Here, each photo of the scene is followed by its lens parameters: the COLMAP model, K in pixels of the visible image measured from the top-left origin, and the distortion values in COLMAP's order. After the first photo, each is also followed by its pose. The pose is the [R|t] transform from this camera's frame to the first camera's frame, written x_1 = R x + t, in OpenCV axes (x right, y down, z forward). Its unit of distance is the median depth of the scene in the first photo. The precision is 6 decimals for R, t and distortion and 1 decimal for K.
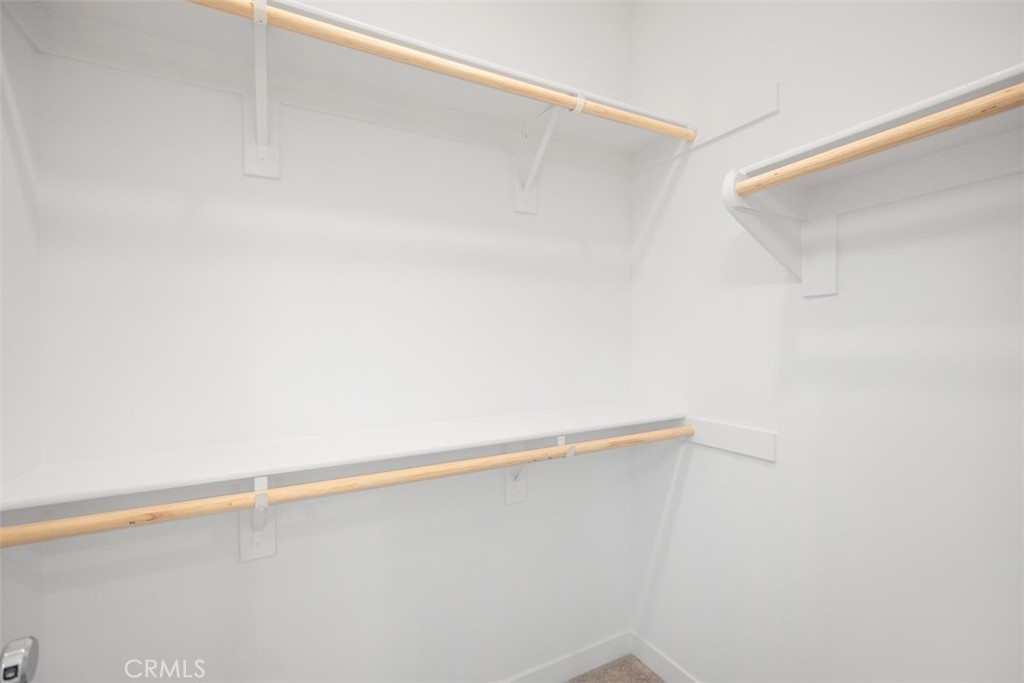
lens RADIAL K [[456.4, 0, 512.0], [0, 456.4, 341.5], [0, 0, 1]] dist [0.010427, 0.000087]
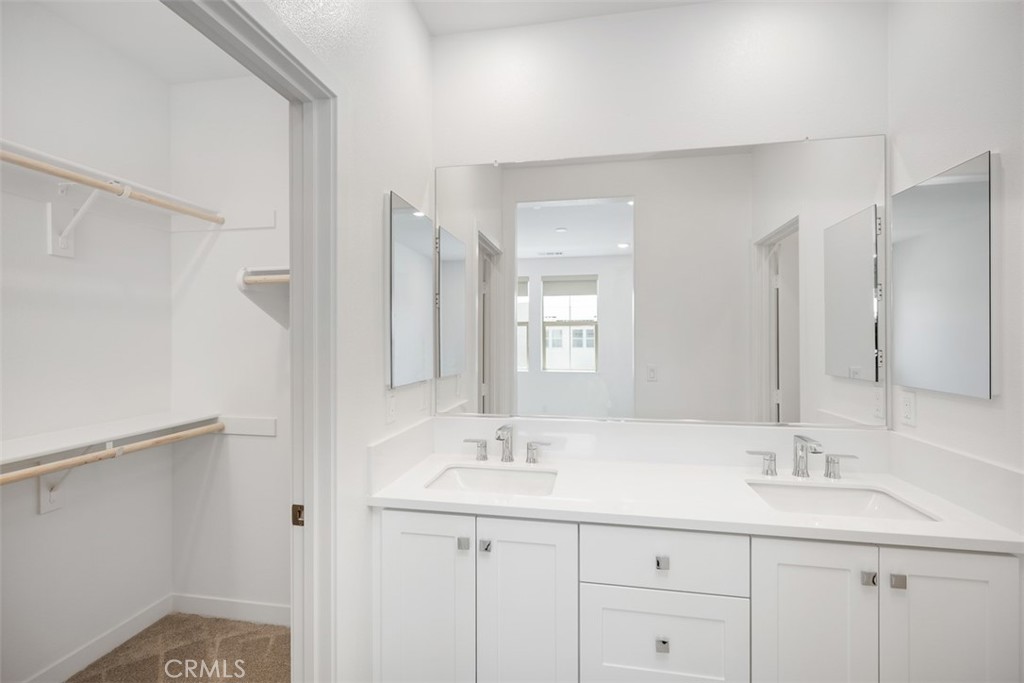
lens RADIAL K [[464.1, 0, 508.7], [0, 464.1, 343.0], [0, 0, 1]] dist [-0.004428, -0.000424]
pose [[0.625568, -0.003325, 0.780162, -0.205050], [-0.003369, 0.999970, 0.006963, -0.087462], [-0.780162, -0.006984, 0.625538, -0.705597]]
